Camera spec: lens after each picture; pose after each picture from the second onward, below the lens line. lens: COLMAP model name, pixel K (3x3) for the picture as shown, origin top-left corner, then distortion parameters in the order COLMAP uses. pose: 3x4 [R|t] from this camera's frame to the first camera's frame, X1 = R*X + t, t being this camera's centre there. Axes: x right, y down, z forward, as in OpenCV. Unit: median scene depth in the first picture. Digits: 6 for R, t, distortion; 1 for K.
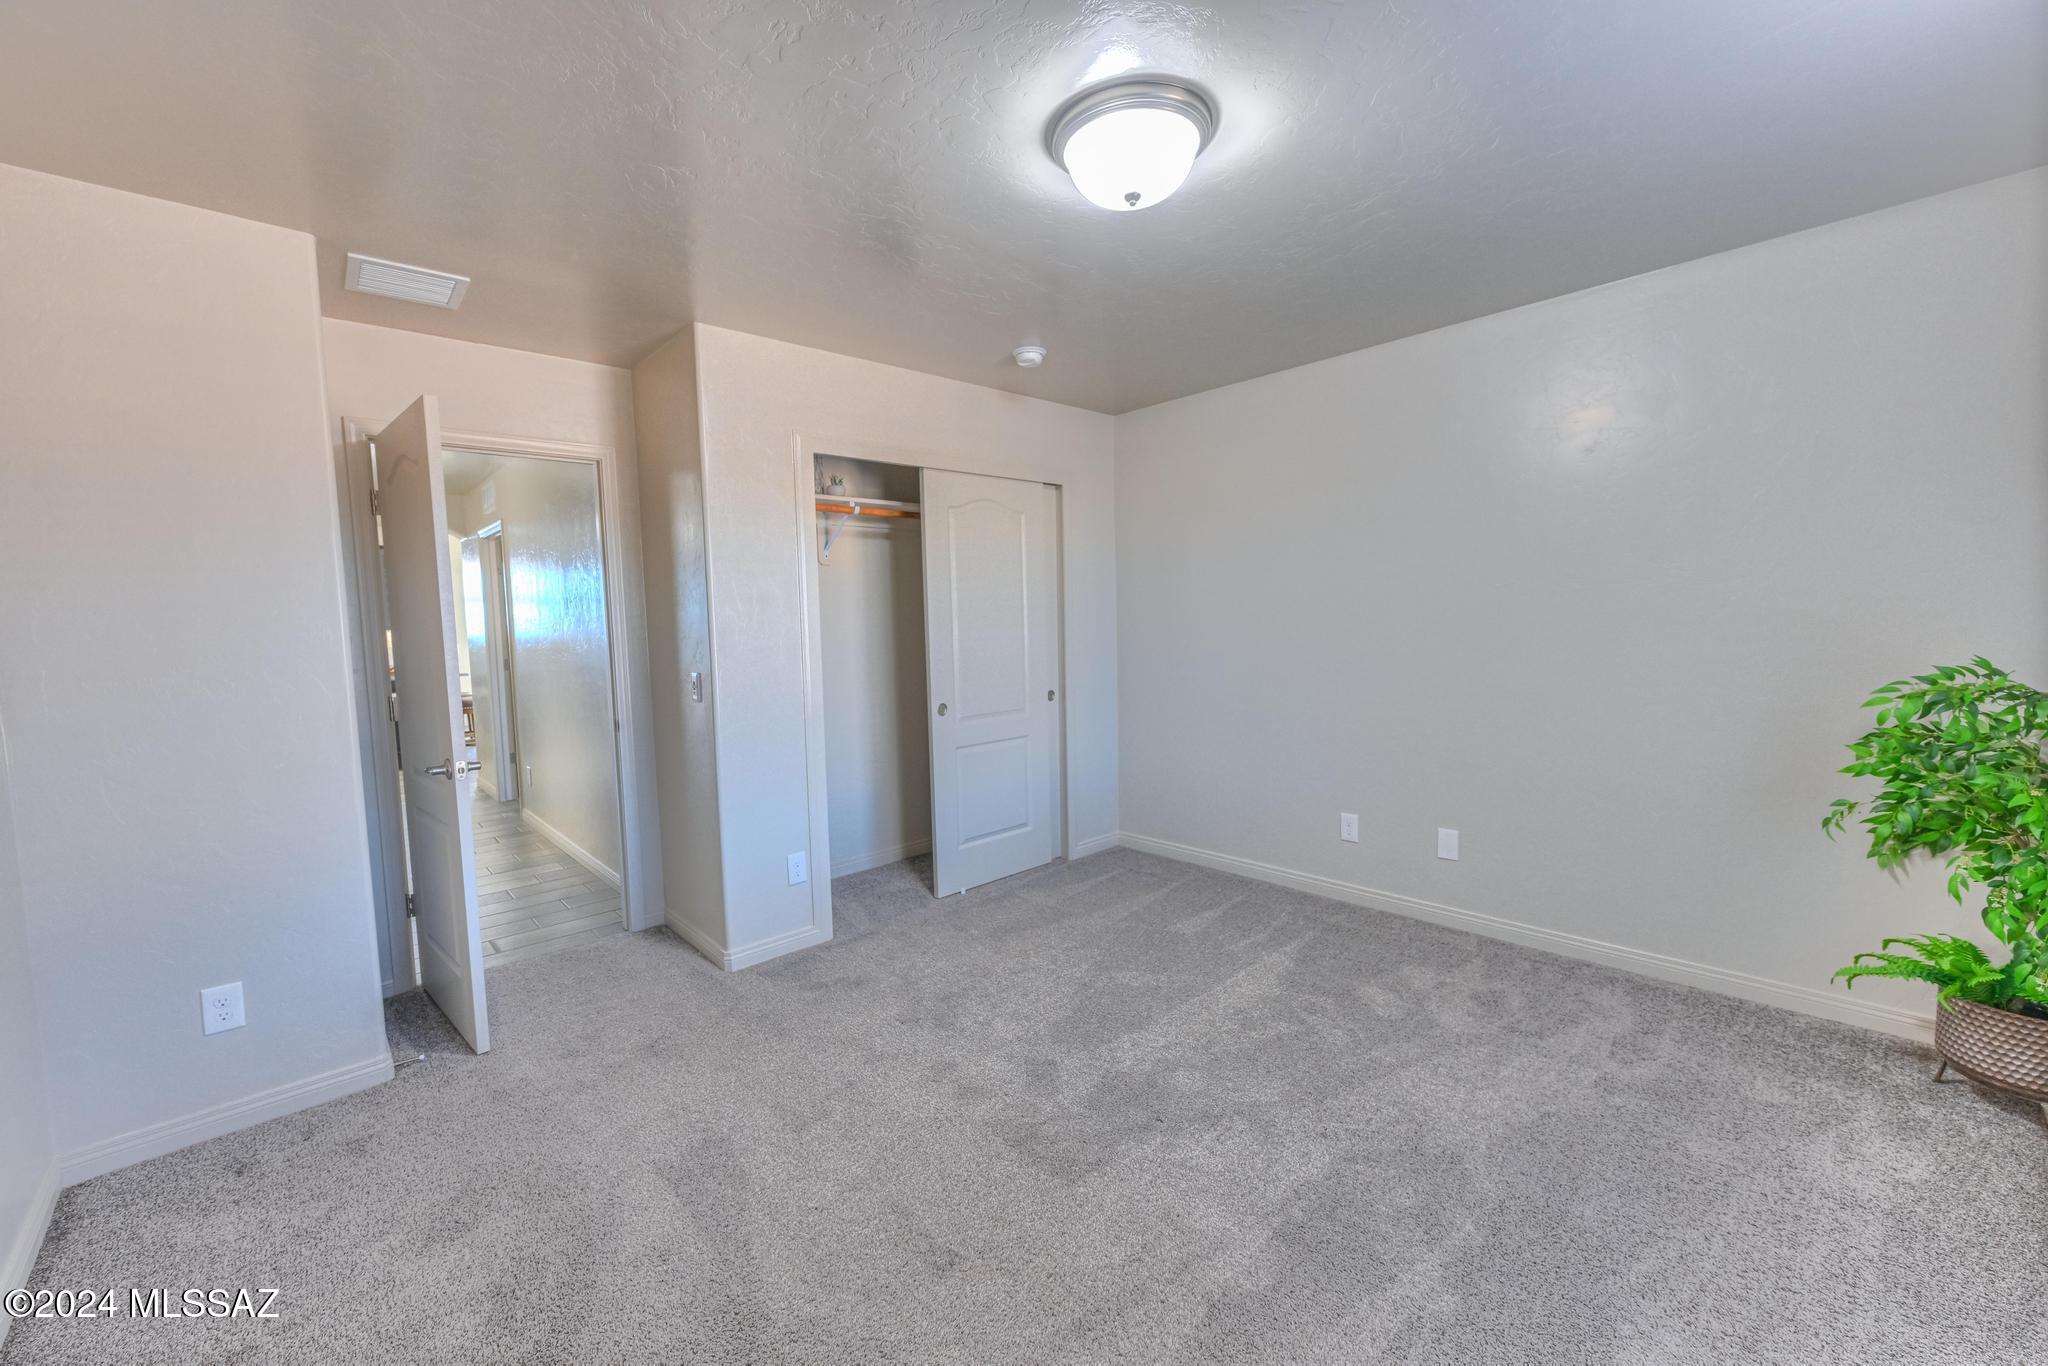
lens RADIAL K [[801.8, 0, 1025.5], [0, 801.8, 683.3], [0, 0, 1]] dist [0.000233, -0.000005]
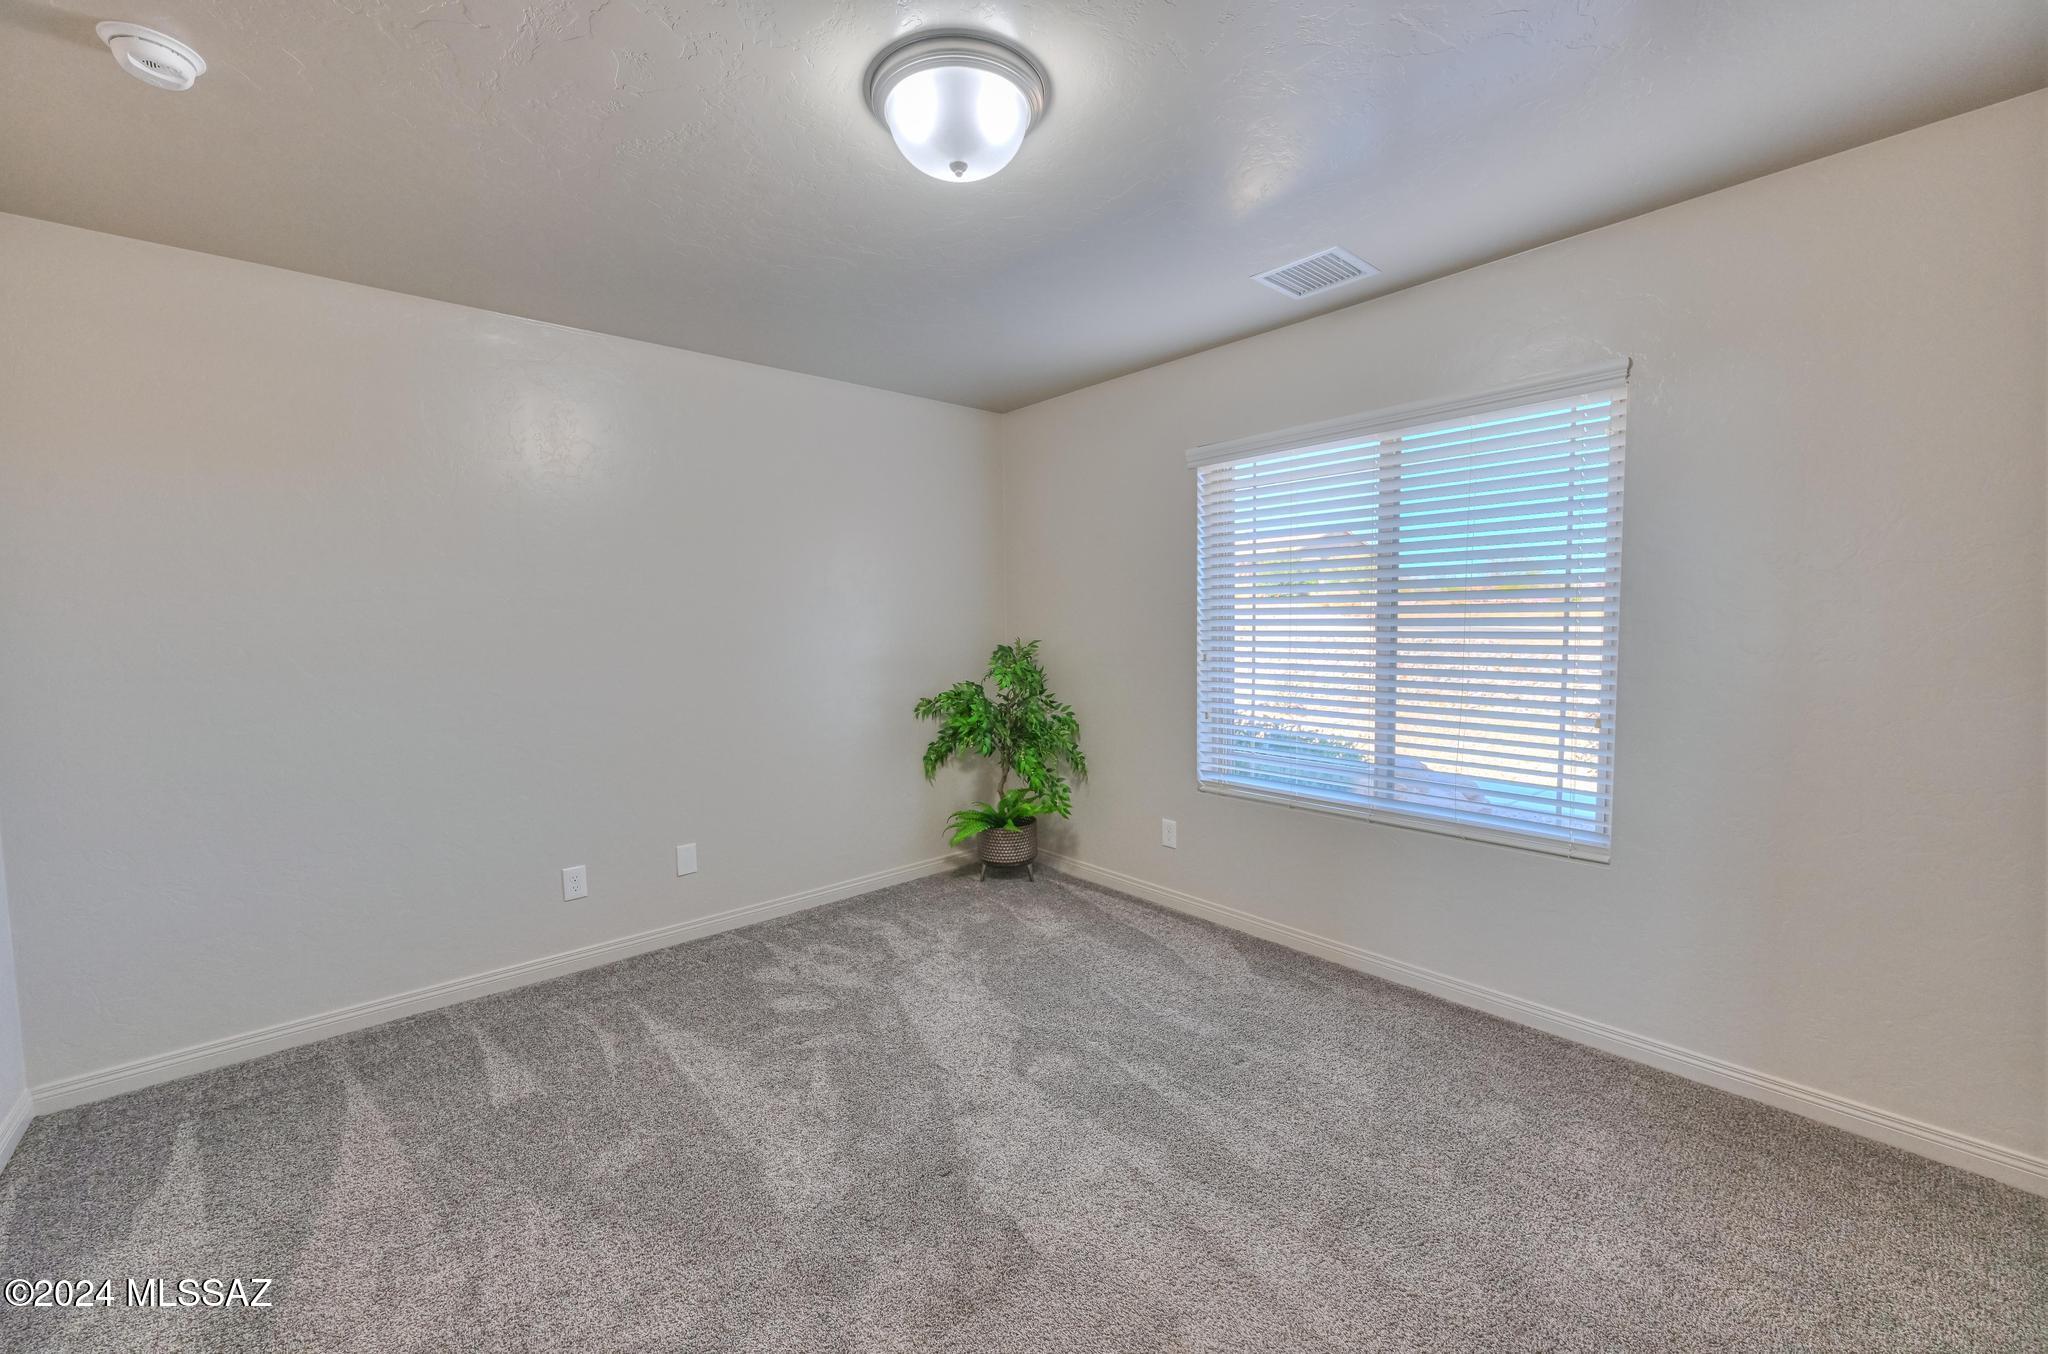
lens RADIAL K [[797.9, 0, 1017.0], [0, 797.9, 671.6], [0, 0, 1]] dist [-0.000922, -0.000244]
pose [[0.031461, -0.038154, 0.998777, -0.508267], [0.095760, 0.994789, 0.034985, -0.031590], [-0.994907, 0.094542, 0.034950, 0.599504]]
